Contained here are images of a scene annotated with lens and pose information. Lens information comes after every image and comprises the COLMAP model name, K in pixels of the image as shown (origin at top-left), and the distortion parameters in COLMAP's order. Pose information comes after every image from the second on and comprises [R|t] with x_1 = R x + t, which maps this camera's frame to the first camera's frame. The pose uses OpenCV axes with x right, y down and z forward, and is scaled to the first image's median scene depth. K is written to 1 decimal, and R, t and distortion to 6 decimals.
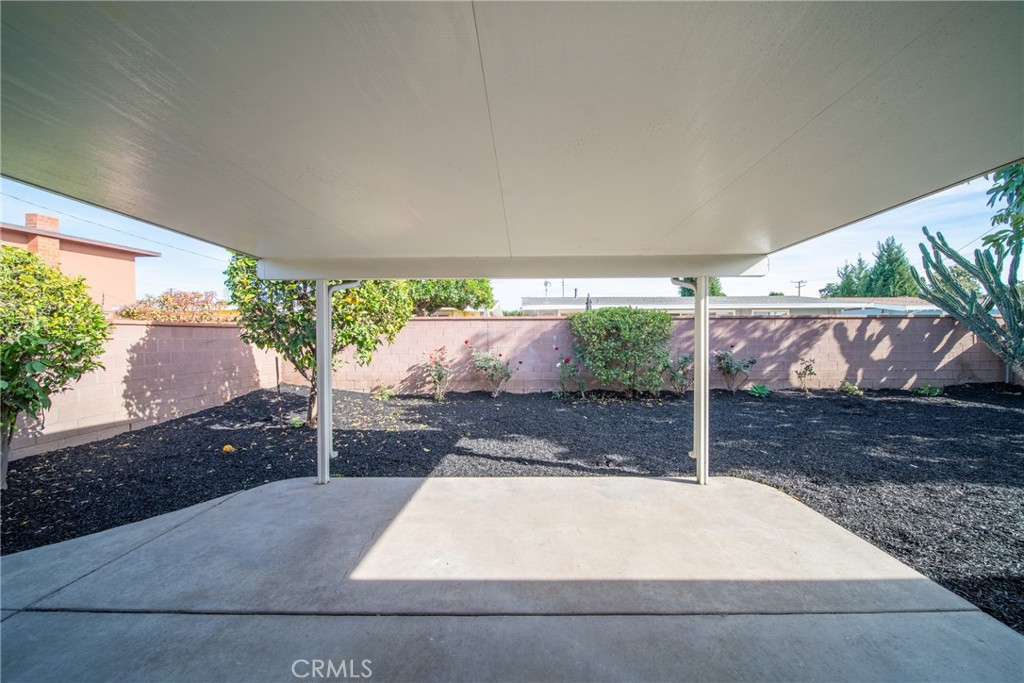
lens RADIAL K [[365.0, 0, 536.6], [0, 365.0, 335.8], [0, 0, 1]] dist [-0.002790, 0.000538]
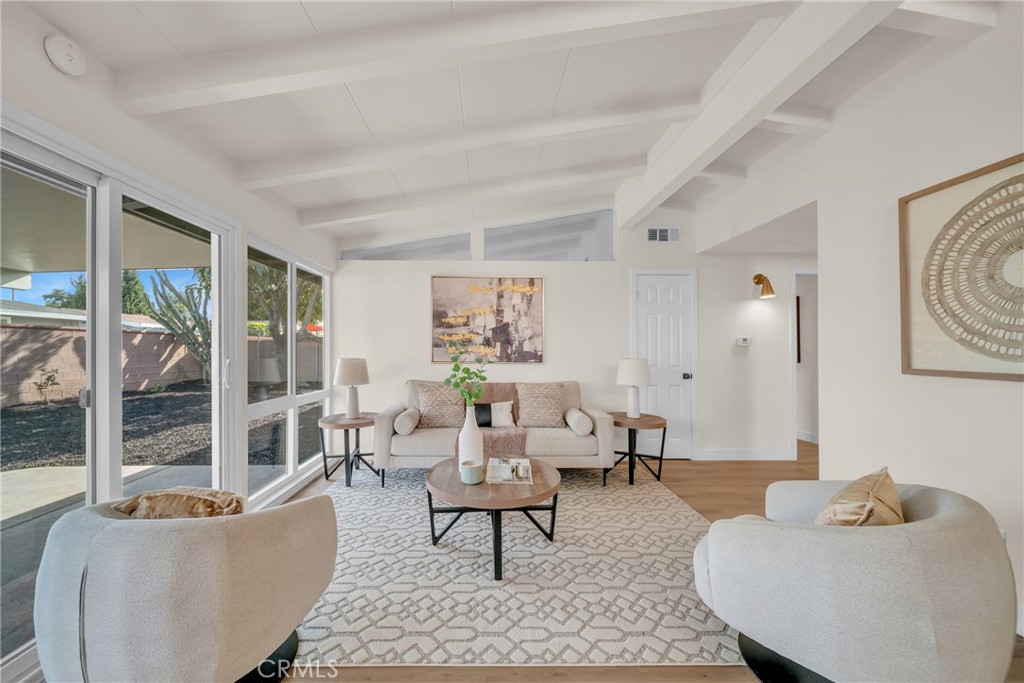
lens RADIAL K [[376.3, 0, 488.8], [0, 376.3, 353.8], [0, 0, 1]] dist [-0.013063, -0.001181]
pose [[0.027772, -0.007890, 0.999583, -0.234731], [0.002981, 0.999965, 0.007811, 0.015421], [-0.999610, 0.002763, 0.027795, -0.235873]]
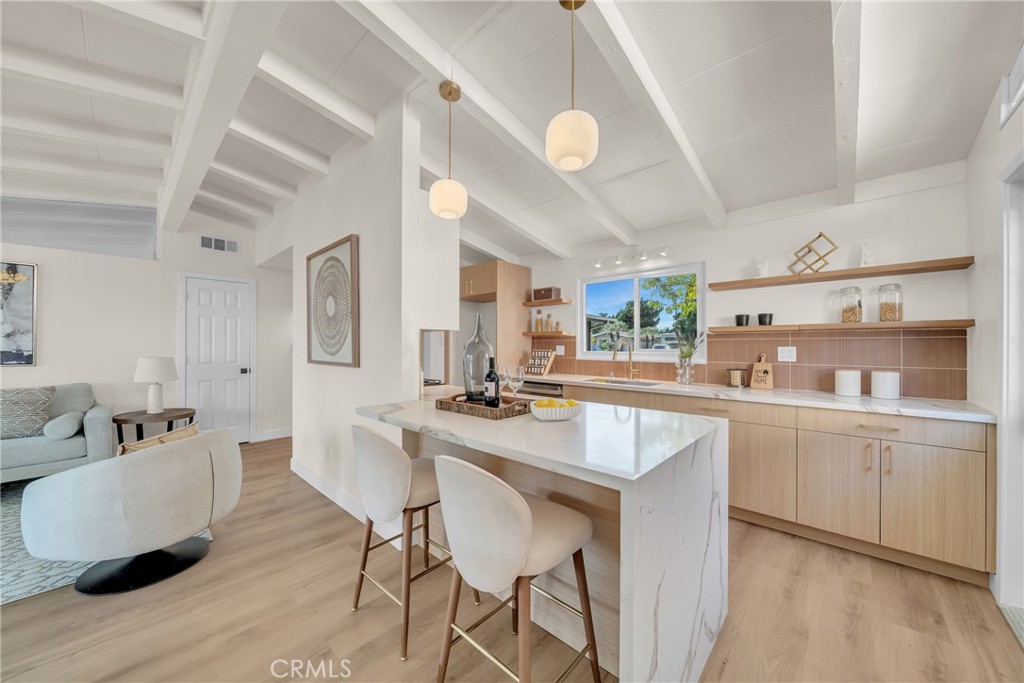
lens RADIAL K [[365.0, 0, 517.8], [0, 365.0, 344.6], [0, 0, 1]] dist [-0.002790, 0.000538]
pose [[-0.718280, 0.005418, 0.695733, -0.423889], [0.005058, 0.999984, -0.002566, 0.013029], [-0.695736, 0.001676, -0.718296, -0.380586]]
